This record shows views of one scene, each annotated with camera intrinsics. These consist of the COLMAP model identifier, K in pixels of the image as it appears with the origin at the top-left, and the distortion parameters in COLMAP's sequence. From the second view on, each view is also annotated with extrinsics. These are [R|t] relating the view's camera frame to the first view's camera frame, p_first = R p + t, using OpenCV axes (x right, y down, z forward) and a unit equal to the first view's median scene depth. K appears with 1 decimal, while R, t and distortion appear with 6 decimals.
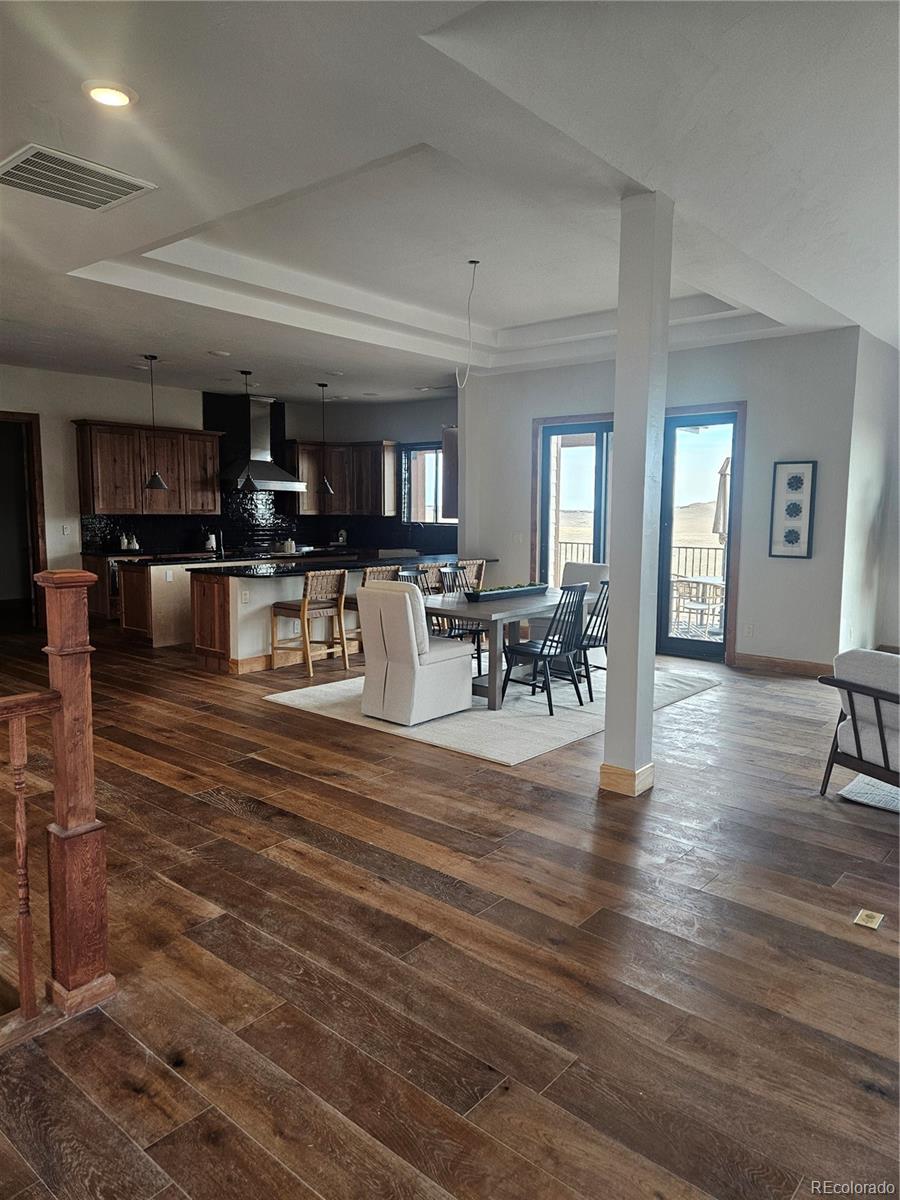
lens RADIAL K [[795.5, 0, 465.4], [0, 795.5, 597.1], [0, 0, 1]] dist [0.064747, -0.047426]
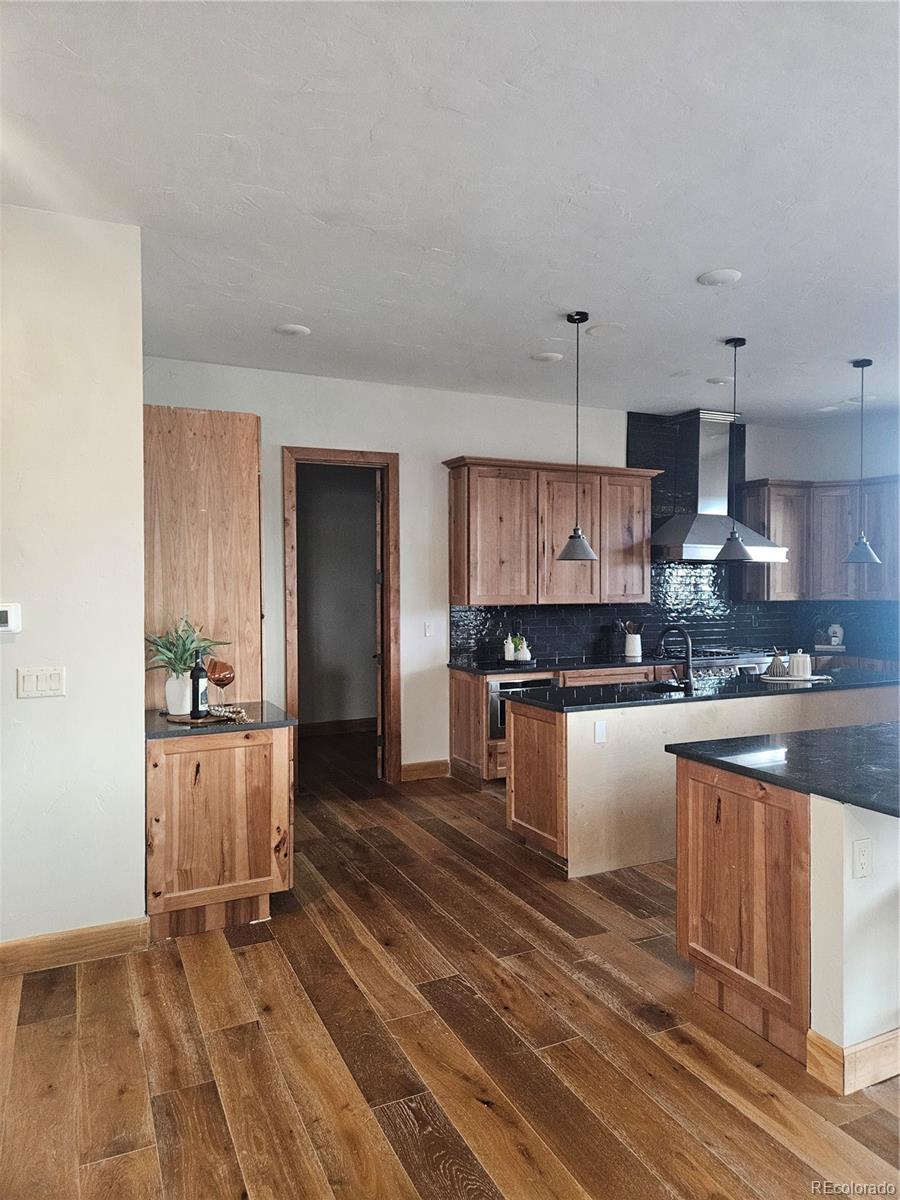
lens RADIAL K [[795.5, 0, 461.1], [0, 795.5, 596.7], [0, 0, 1]] dist [0.064747, -0.047426]
pose [[0.908210, -0.005170, -0.418483, -0.282076], [-0.034778, 0.995533, -0.087775, -0.075034], [0.417067, 0.094272, 0.903973, 0.594563]]
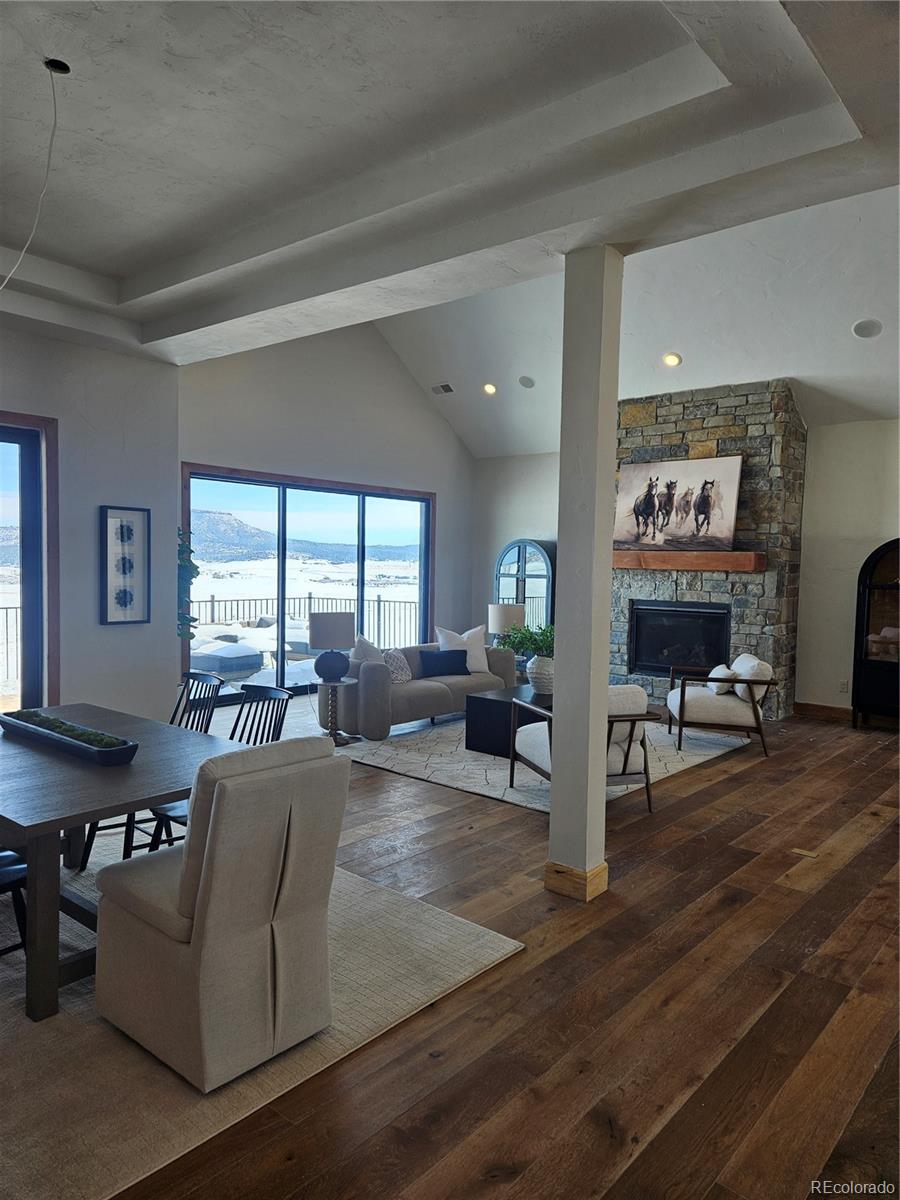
lens RADIAL K [[795.5, 0, 439.2], [0, 795.5, 605.1], [0, 0, 1]] dist [0.064747, -0.047426]
pose [[0.023117, -0.065418, 0.997590, -0.411299], [0.093261, 0.993647, 0.062999, -0.091052], [-0.995373, 0.091580, 0.029071, 0.666216]]
